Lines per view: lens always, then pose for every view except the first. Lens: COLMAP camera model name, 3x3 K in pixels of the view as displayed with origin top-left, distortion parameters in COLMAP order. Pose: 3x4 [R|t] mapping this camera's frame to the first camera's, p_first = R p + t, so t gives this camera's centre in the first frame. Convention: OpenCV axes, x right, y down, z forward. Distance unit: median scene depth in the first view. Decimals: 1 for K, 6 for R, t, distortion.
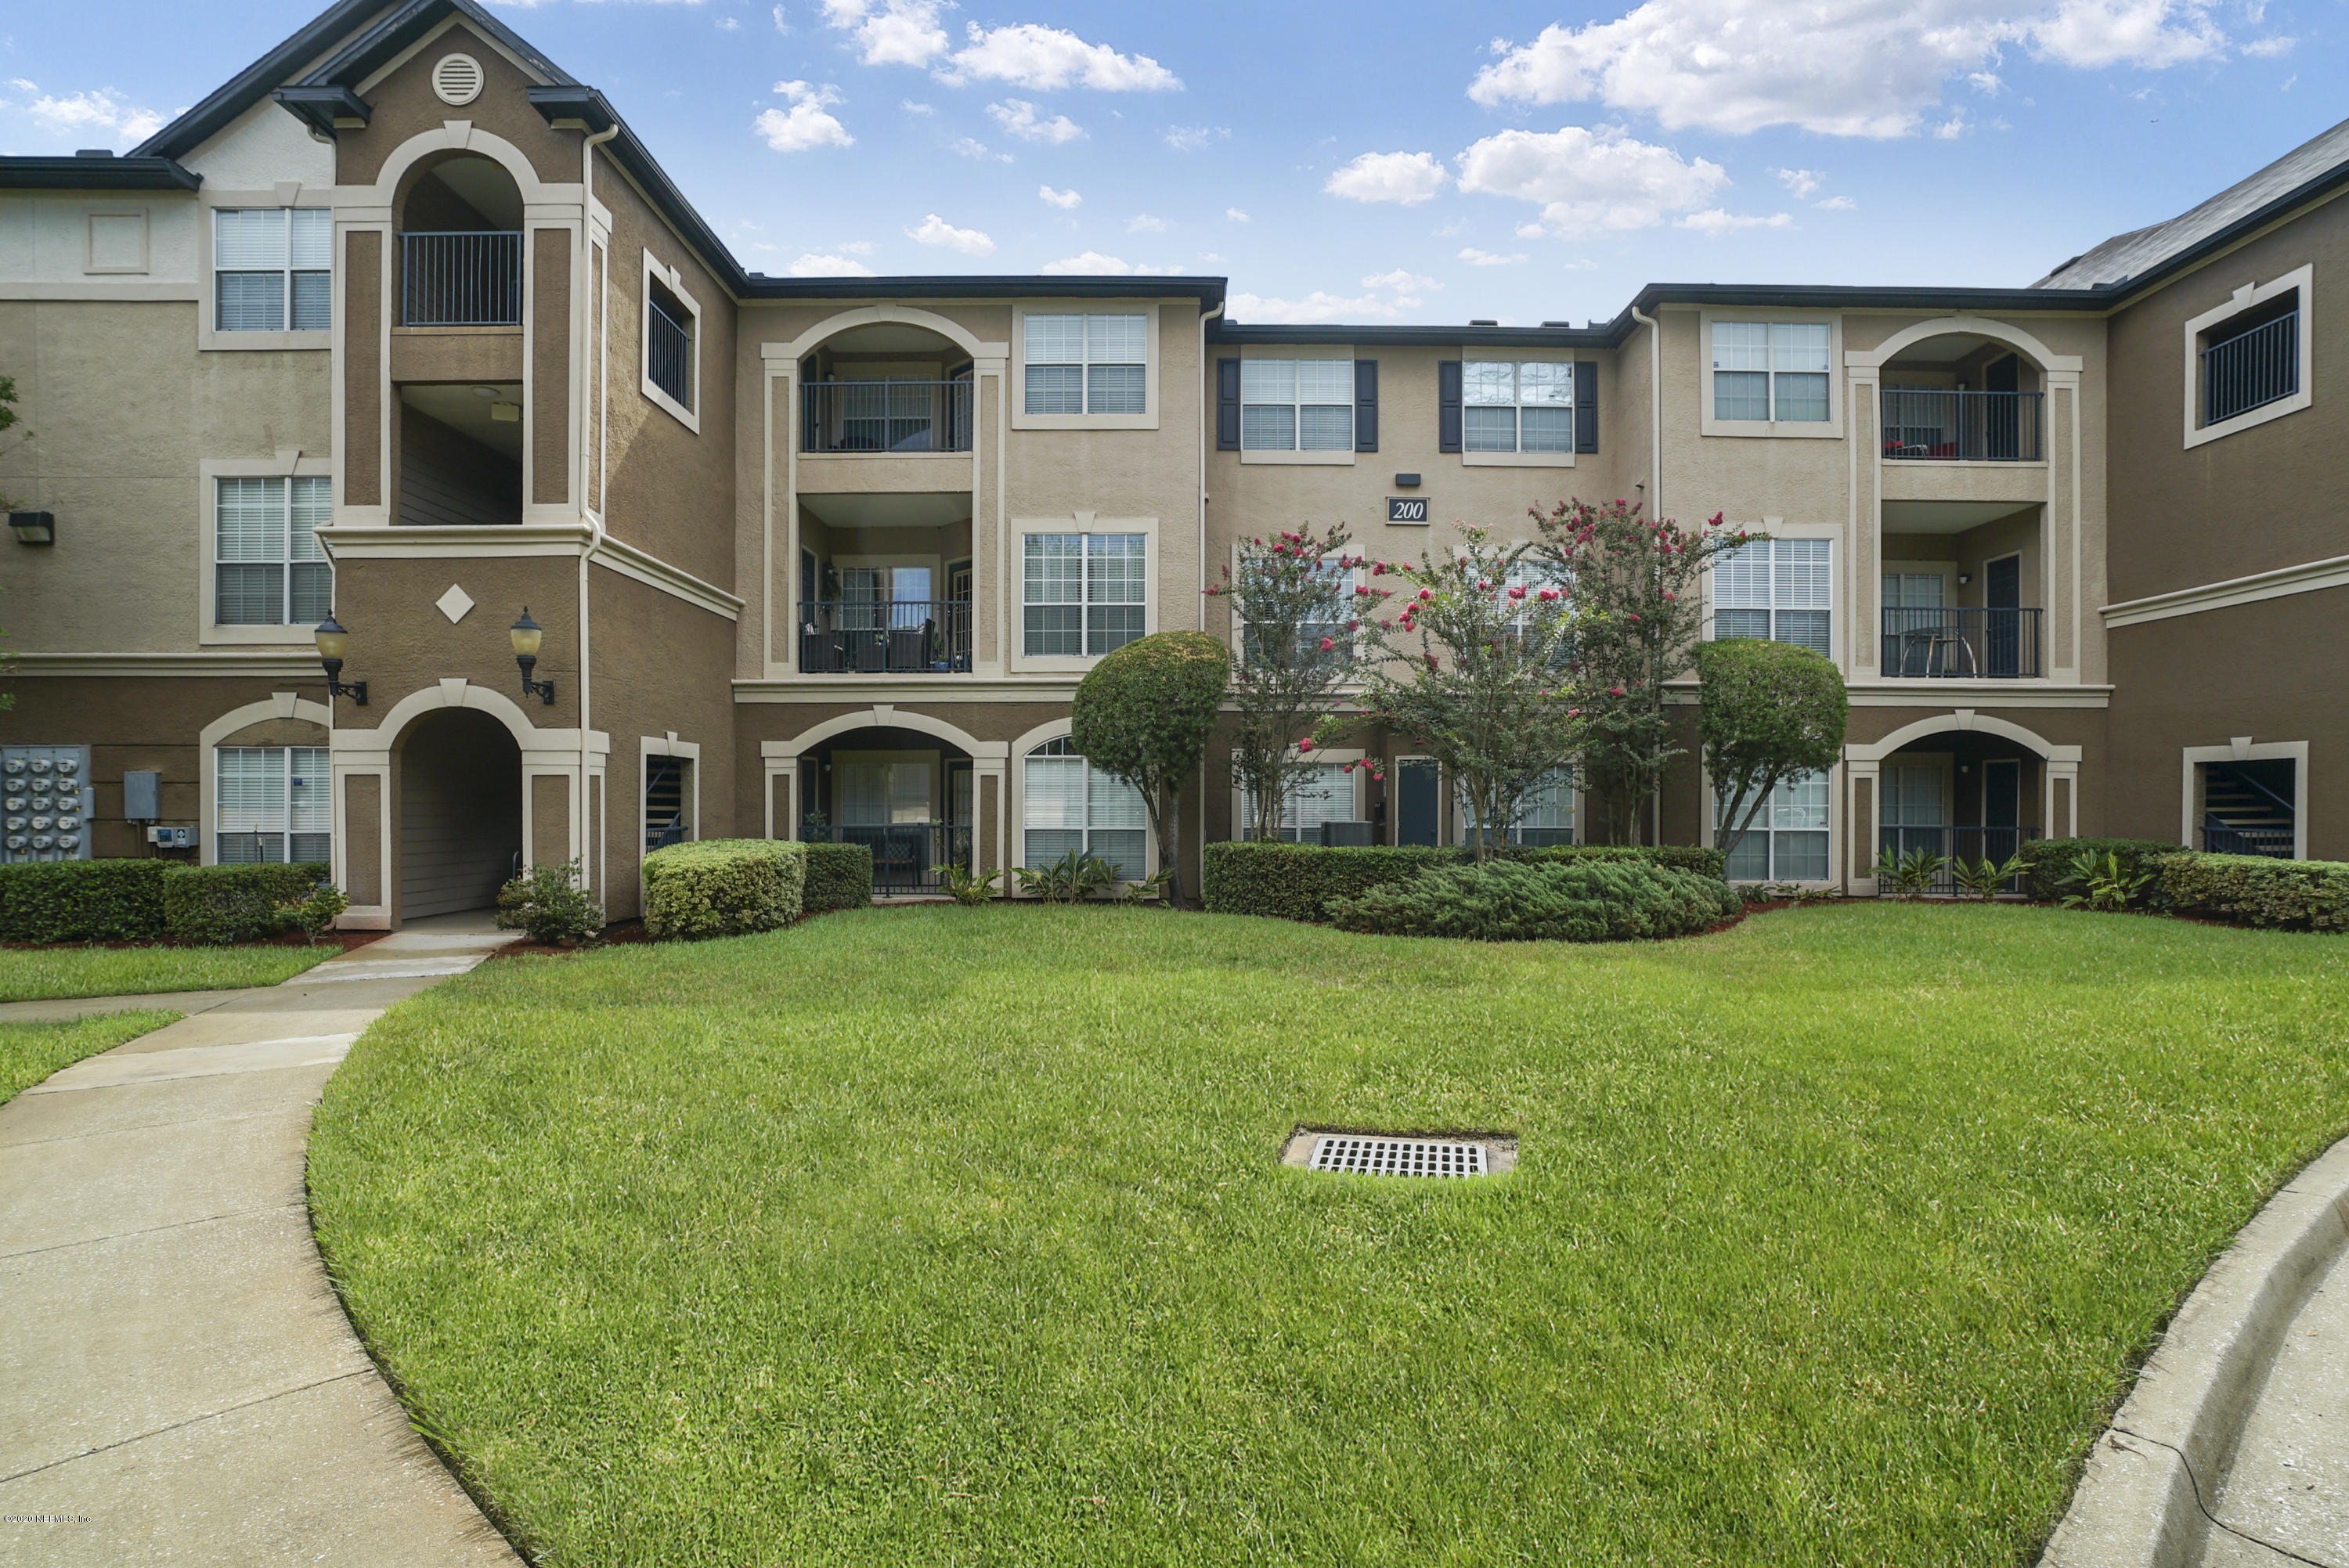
lens RADIAL K [[1184.0, 0, 1179.1], [0, 1184.0, 795.5], [0, 0, 1]] dist [-0.064941, 0.035167]
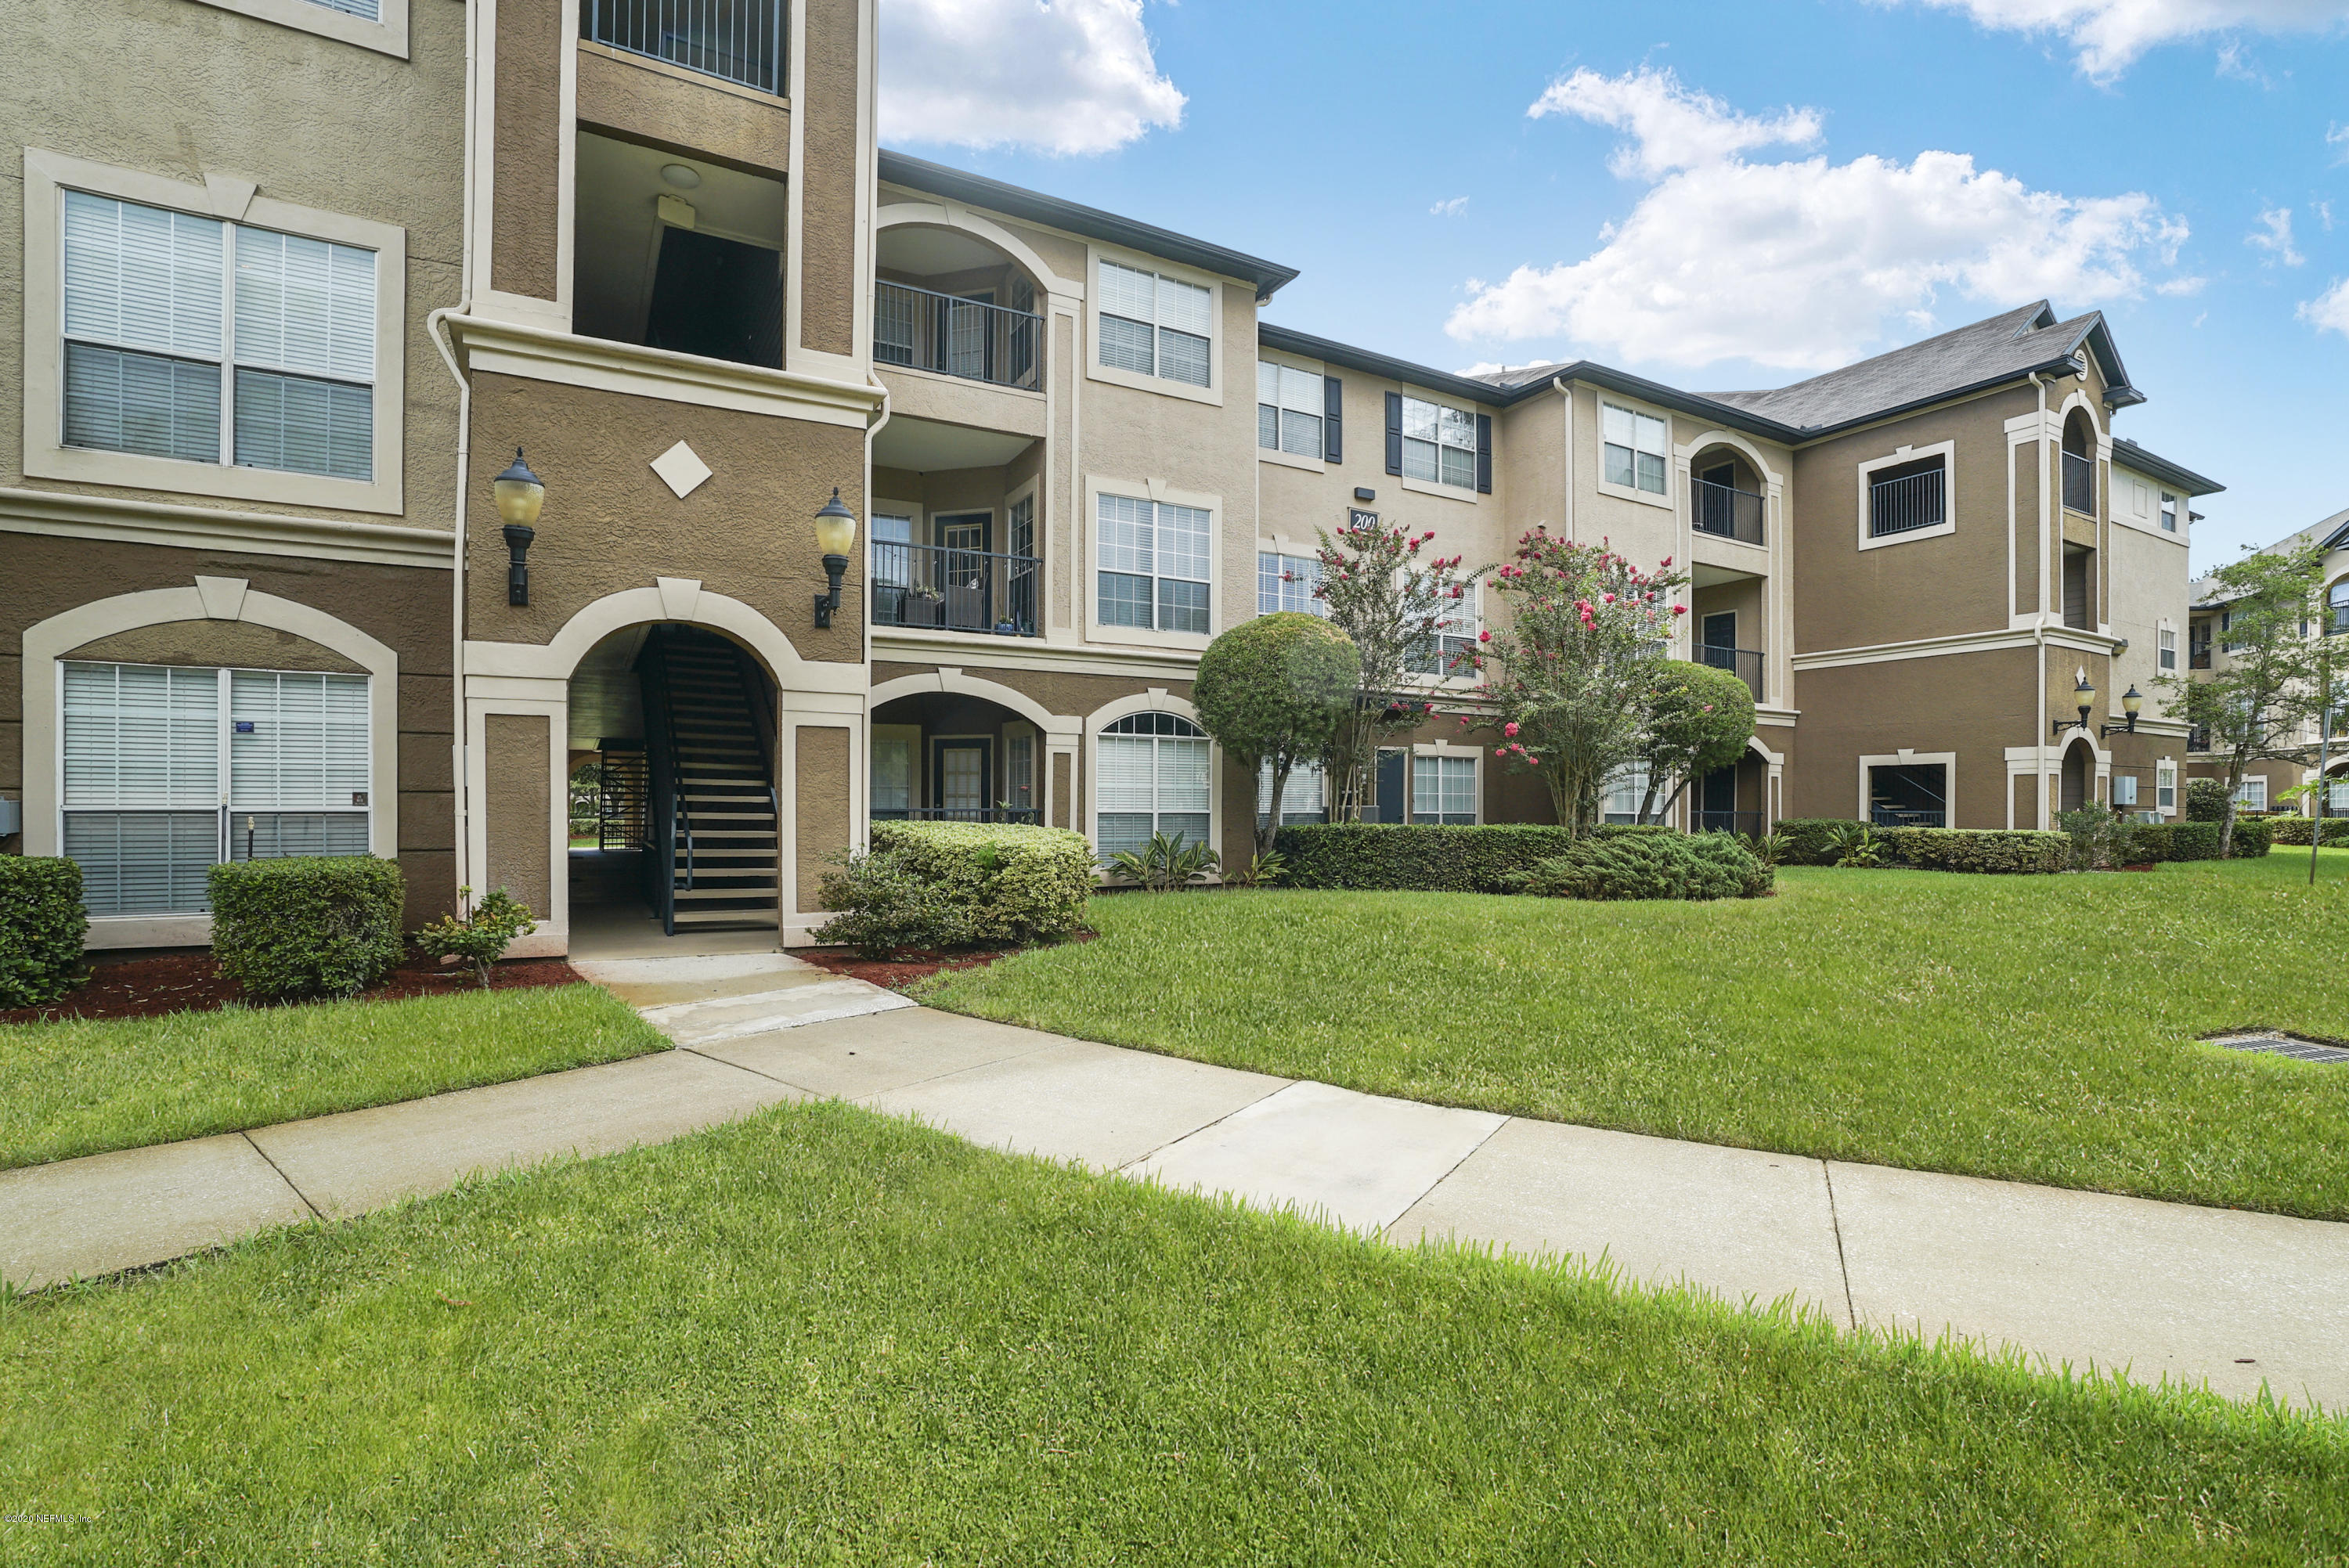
lens RADIAL K [[1092.3, 0, 1173.2], [0, 1092.3, 798.4], [0, 0, 1]] dist [-0.071762, 0.029879]
pose [[0.874439, 0.007145, 0.485084, -0.493041], [-0.006684, 0.999974, -0.002680, 0.019787], [-0.485090, -0.000899, 0.874464, 0.227167]]
